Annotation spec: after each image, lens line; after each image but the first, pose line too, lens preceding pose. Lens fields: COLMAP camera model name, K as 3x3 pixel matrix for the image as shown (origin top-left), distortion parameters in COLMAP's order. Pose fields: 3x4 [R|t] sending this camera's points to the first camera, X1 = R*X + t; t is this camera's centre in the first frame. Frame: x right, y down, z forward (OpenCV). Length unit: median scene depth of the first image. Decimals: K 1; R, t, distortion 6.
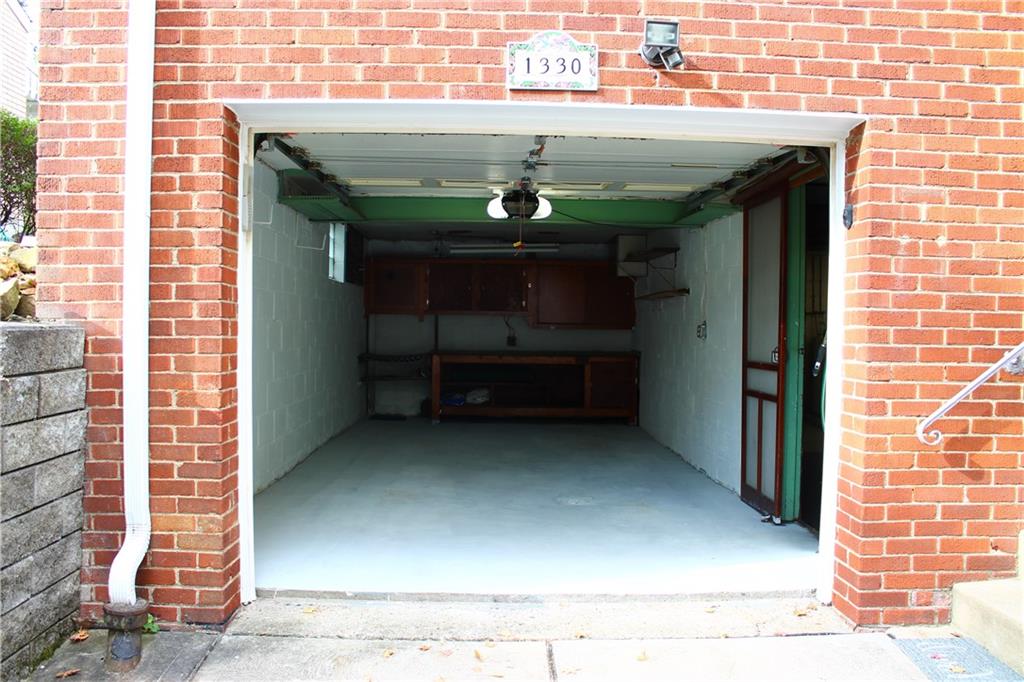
lens RADIAL K [[862.2, 0, 512.0], [0, 862.2, 341.0], [0, 0, 1]] dist [-0.166004, 0.153337]
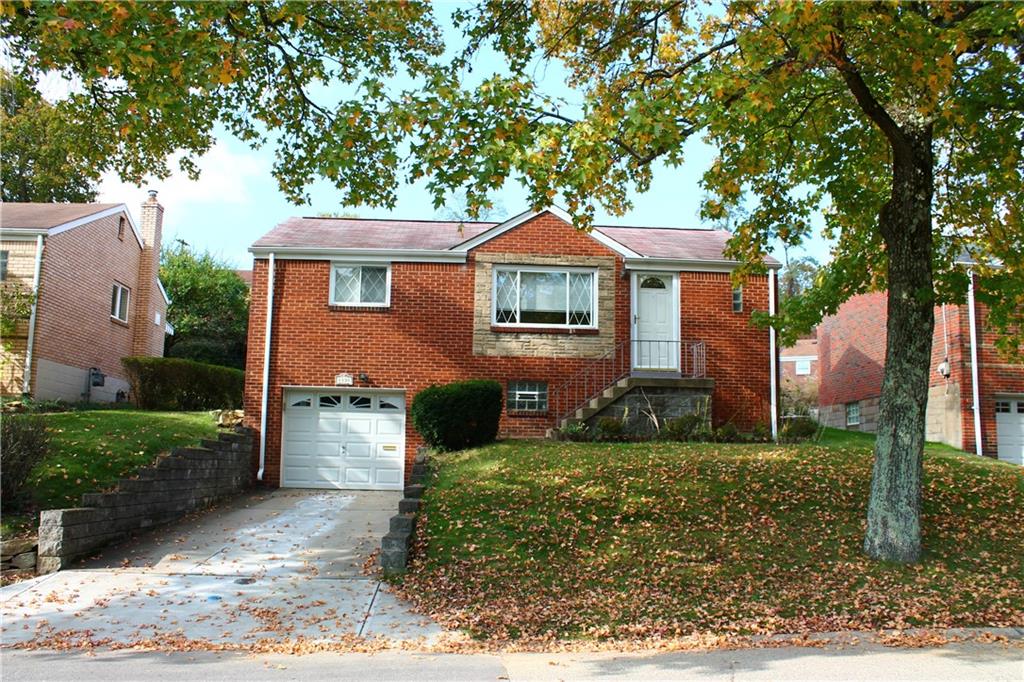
lens RADIAL K [[862.2, 0, 512.0], [0, 862.2, 341.0], [0, 0, 1]] dist [-0.166004, 0.153337]
pose [[0.999897, 0.008461, 0.011574, 1.018258], [-0.006603, 0.988341, -0.152111, 0.233462], [-0.012726, 0.152019, 0.988296, -4.265359]]
